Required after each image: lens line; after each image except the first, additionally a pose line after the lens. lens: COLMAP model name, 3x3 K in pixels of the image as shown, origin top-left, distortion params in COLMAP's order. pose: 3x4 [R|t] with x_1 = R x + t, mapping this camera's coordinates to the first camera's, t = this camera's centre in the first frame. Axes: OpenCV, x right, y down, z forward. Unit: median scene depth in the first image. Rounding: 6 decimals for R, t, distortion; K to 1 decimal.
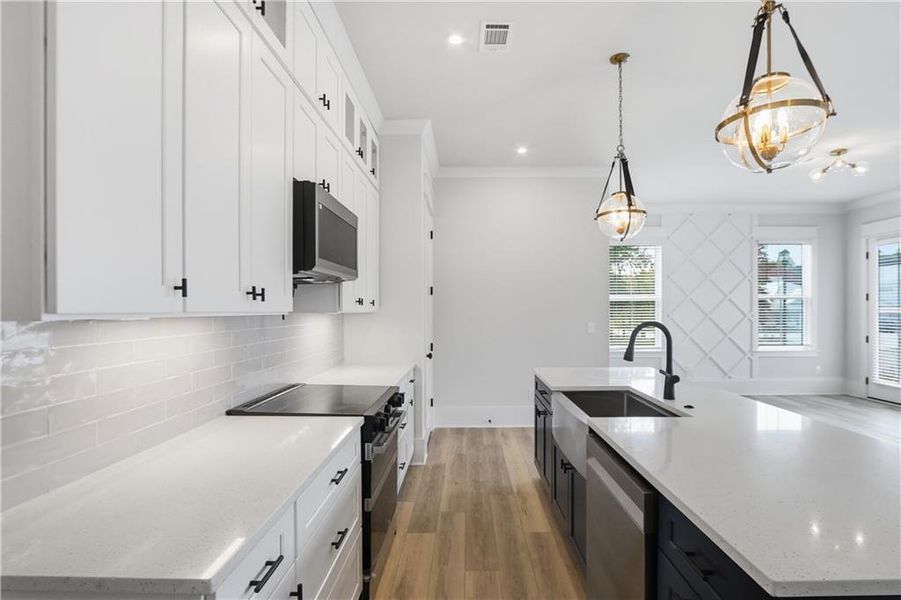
lens RADIAL K [[438.3, 0, 456.3], [0, 438.3, 313.0], [0, 0, 1]] dist [-0.018290, 0.000501]
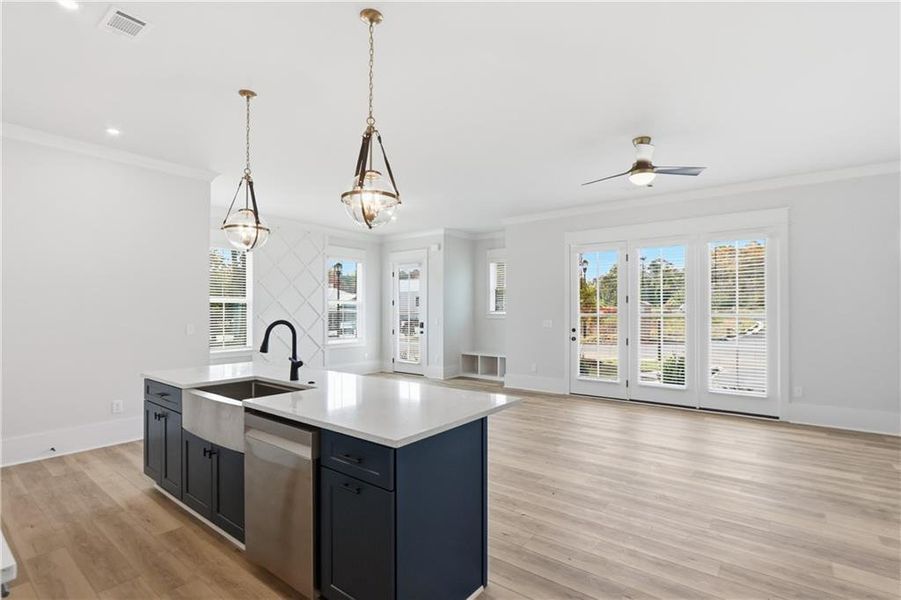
lens RADIAL K [[446.1, 0, 457.9], [0, 446.1, 308.1], [0, 0, 1]] dist [0.009964, -0.001022]
pose [[0.601356, 0.007579, 0.798945, -0.234766], [0.004732, 0.999904, -0.013047, 0.003163], [-0.798967, 0.011627, 0.601262, -0.157654]]
